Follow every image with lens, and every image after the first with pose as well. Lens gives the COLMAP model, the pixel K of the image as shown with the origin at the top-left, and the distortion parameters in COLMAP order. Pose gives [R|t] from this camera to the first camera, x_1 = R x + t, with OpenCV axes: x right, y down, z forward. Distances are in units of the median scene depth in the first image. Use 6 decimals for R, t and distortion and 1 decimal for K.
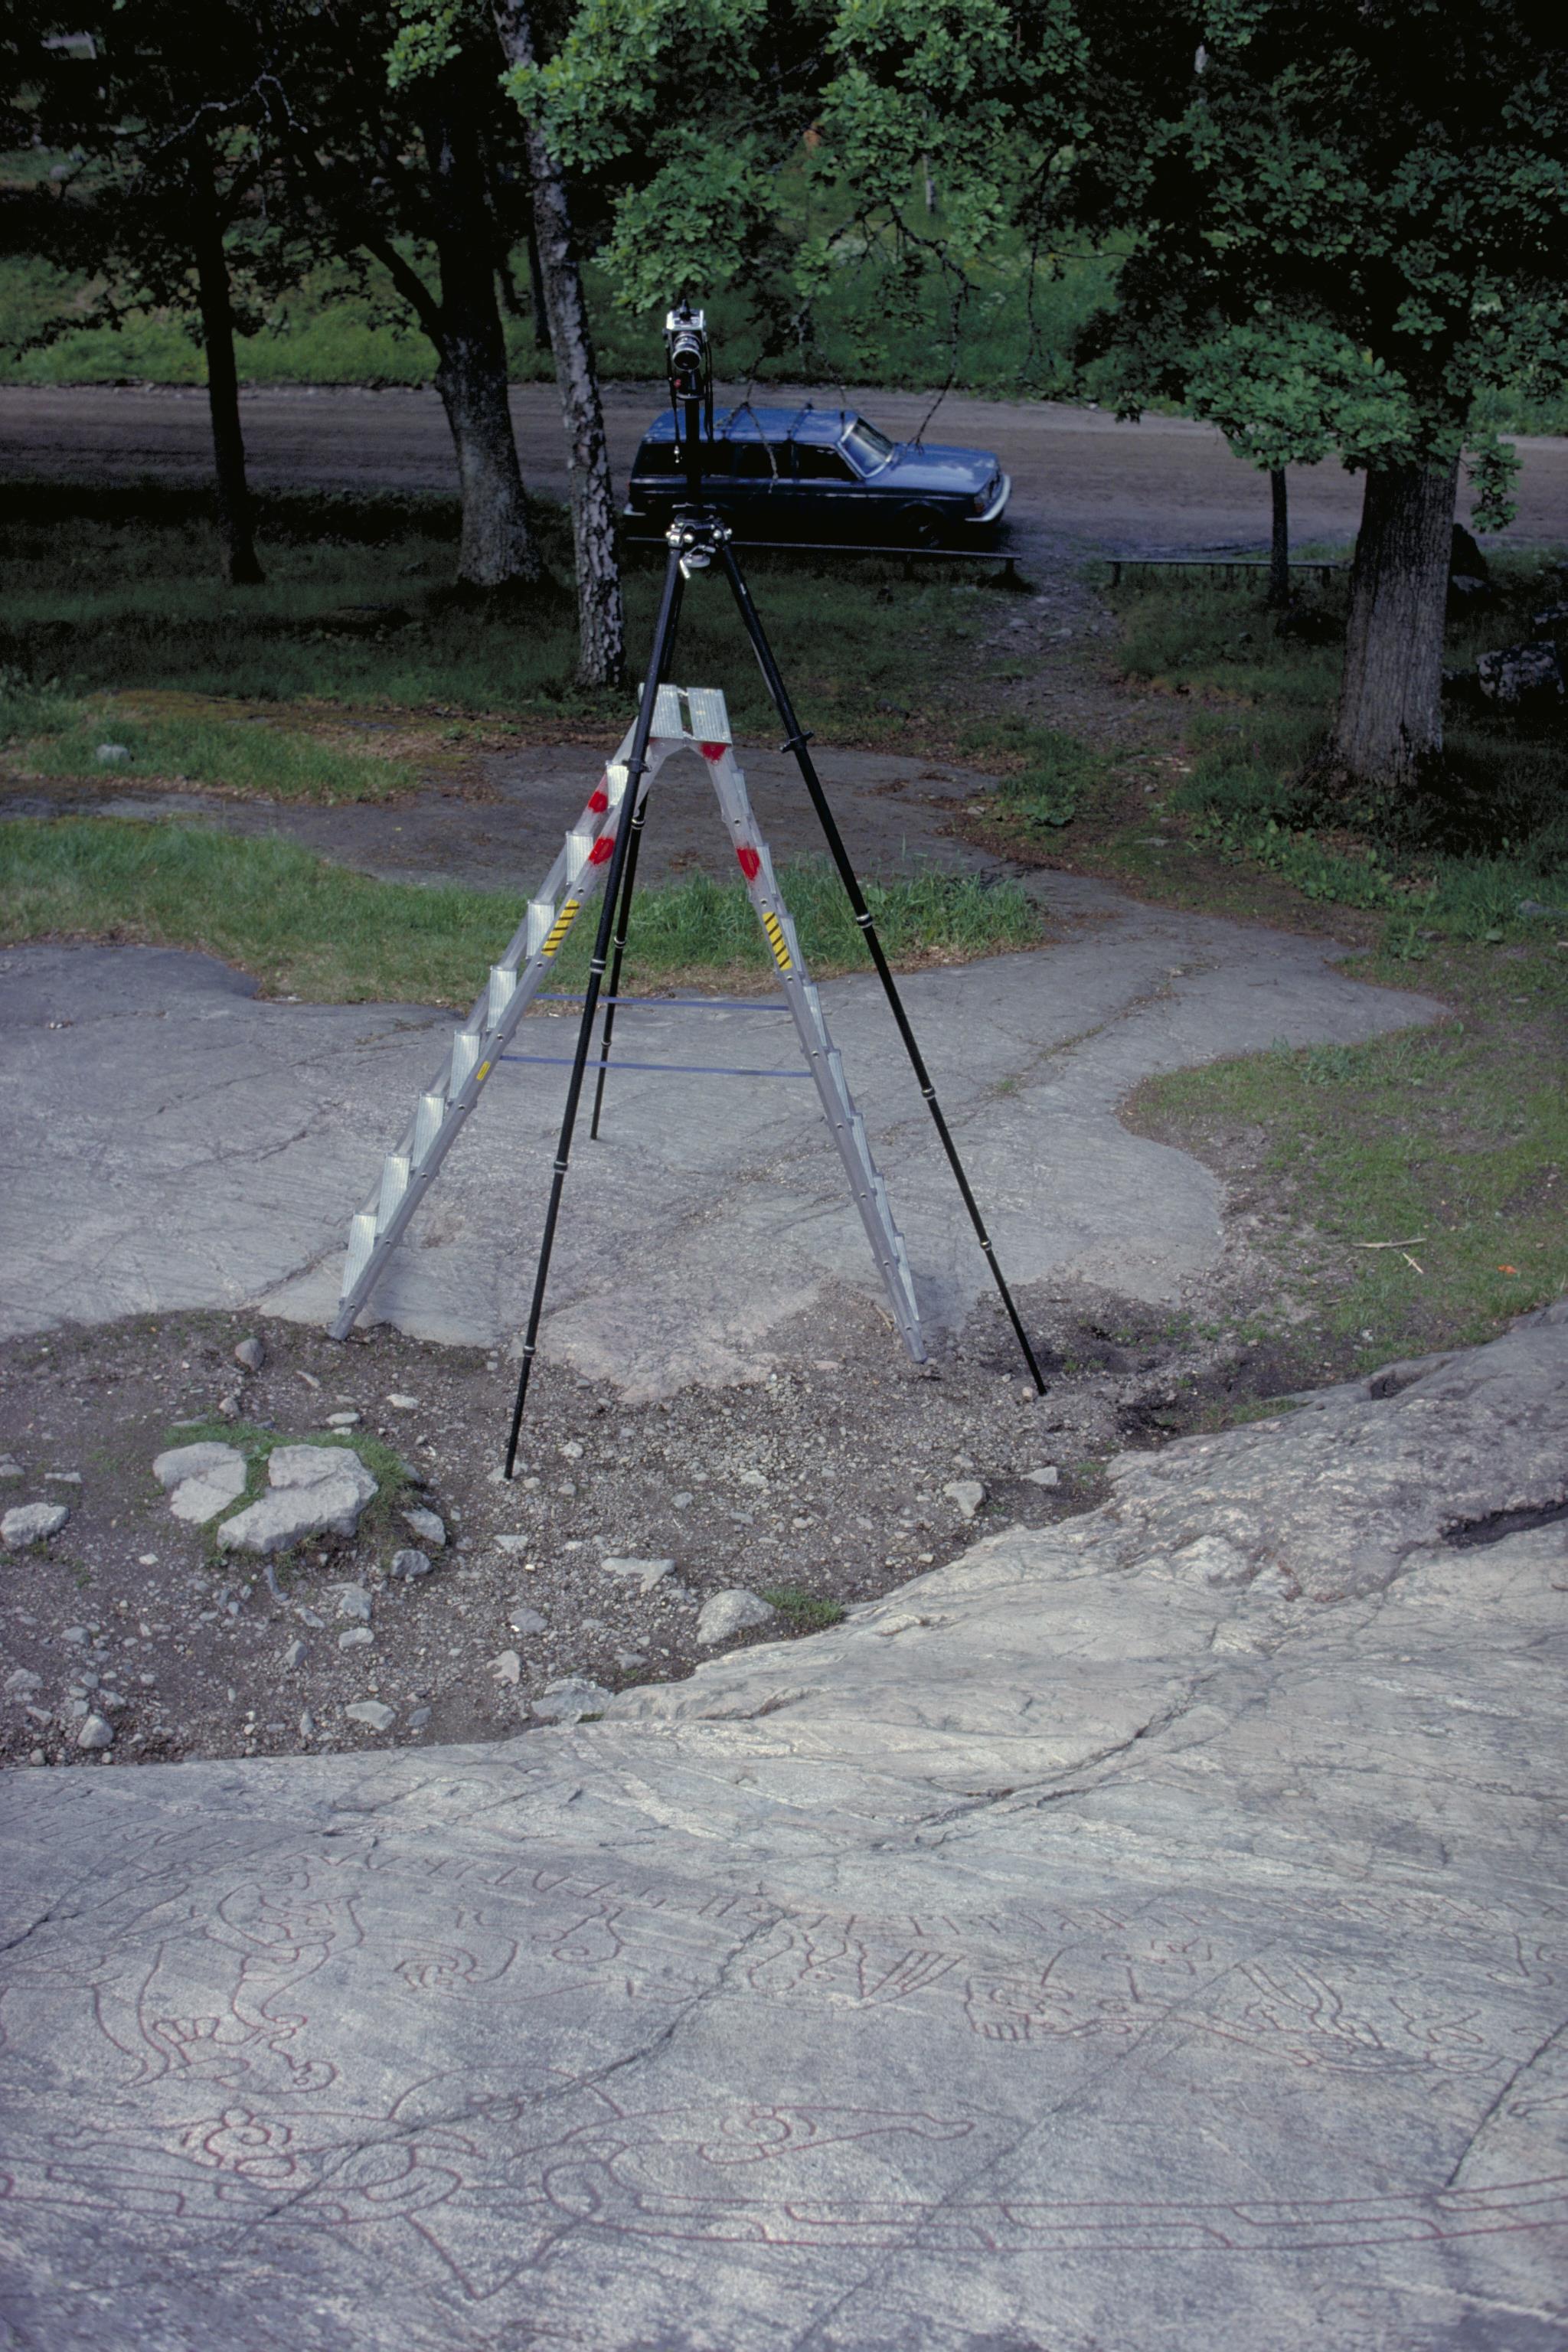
lens RADIAL K [[2371.4, 0, 793.7], [0, 2371.4, 1176.6], [0, 0, 1]] dist [-0.001184, -0.108145]
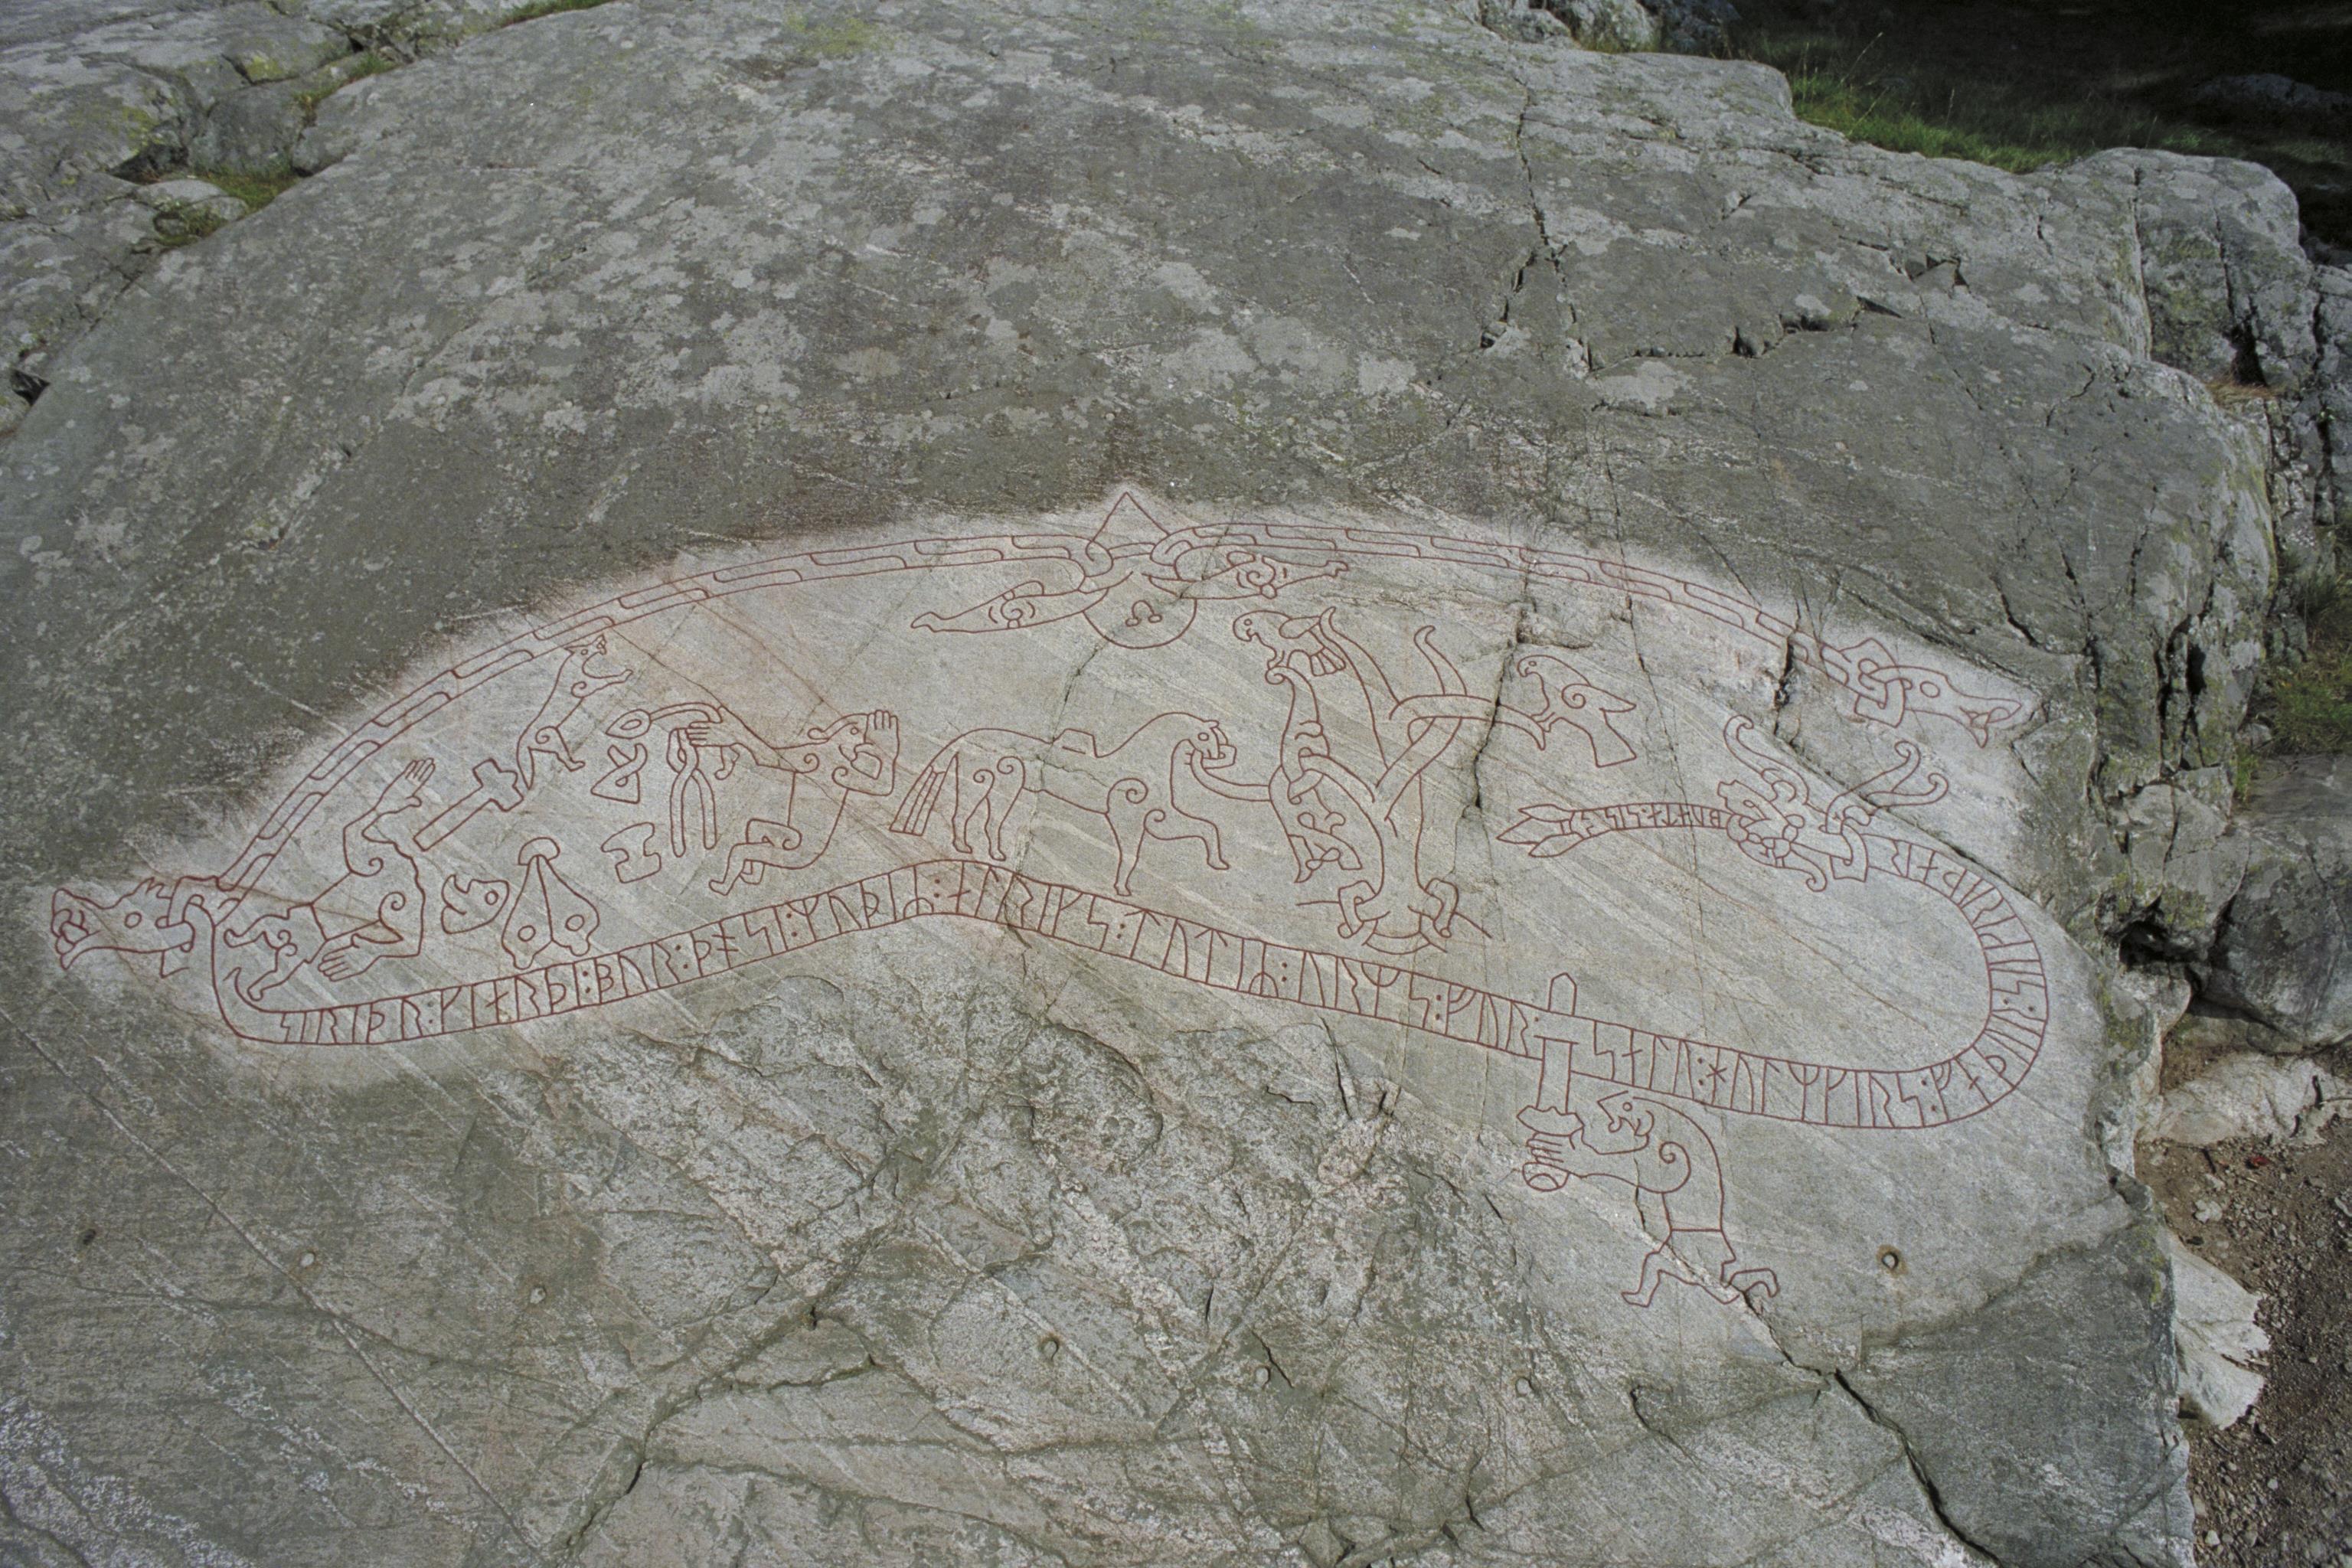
lens RADIAL K [[1640.3, 0, 1180.5], [0, 1640.3, 751.3], [0, 0, 1]] dist [-0.096190, 0.095233]
pose [[-0.998332, 0.040366, -0.041280, -0.095107], [-0.016209, 0.490268, 0.871421, -0.786513], [0.055415, 0.870636, -0.488796, 1.829775]]
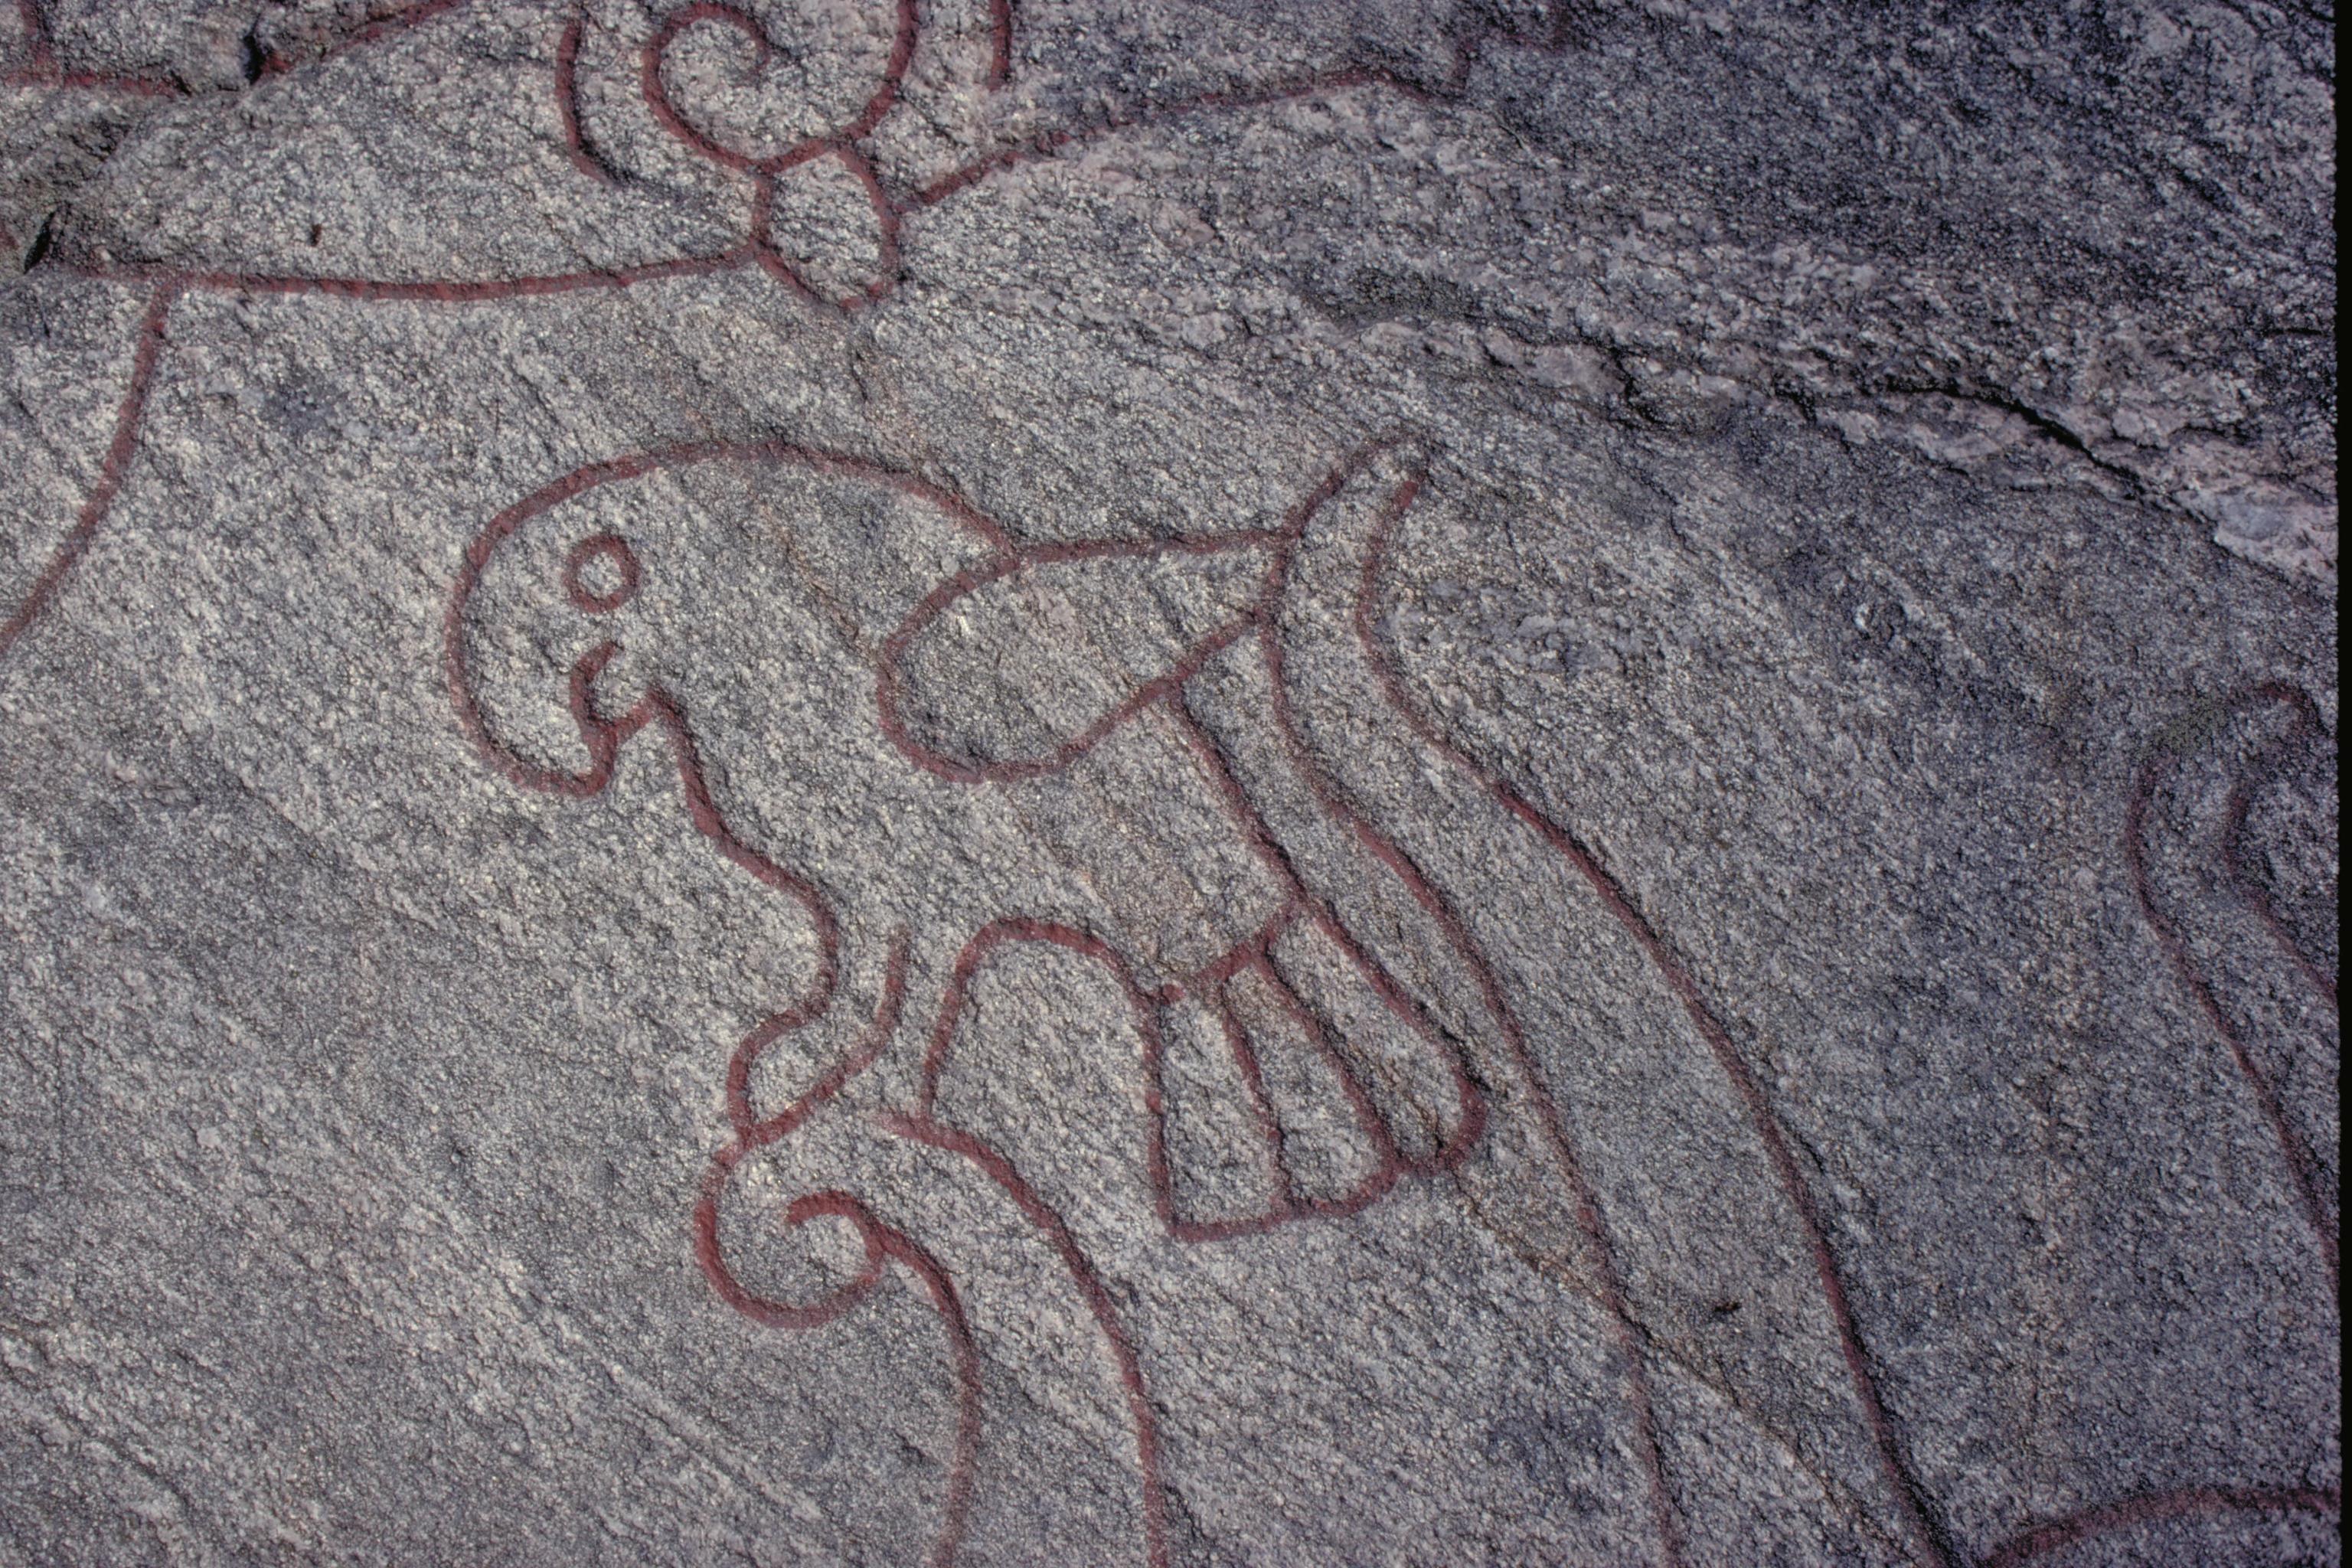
lens RADIAL K [[2418.8, 0, 1165.3], [0, 2418.8, 755.5], [0, 0, 1]] dist [-0.132999, 0.158802]
pose [[-0.998376, 0.012452, -0.055587, -0.256210], [-0.053707, 0.119517, 0.991378, 0.177364], [0.018988, 0.992754, -0.118654, 1.084266]]
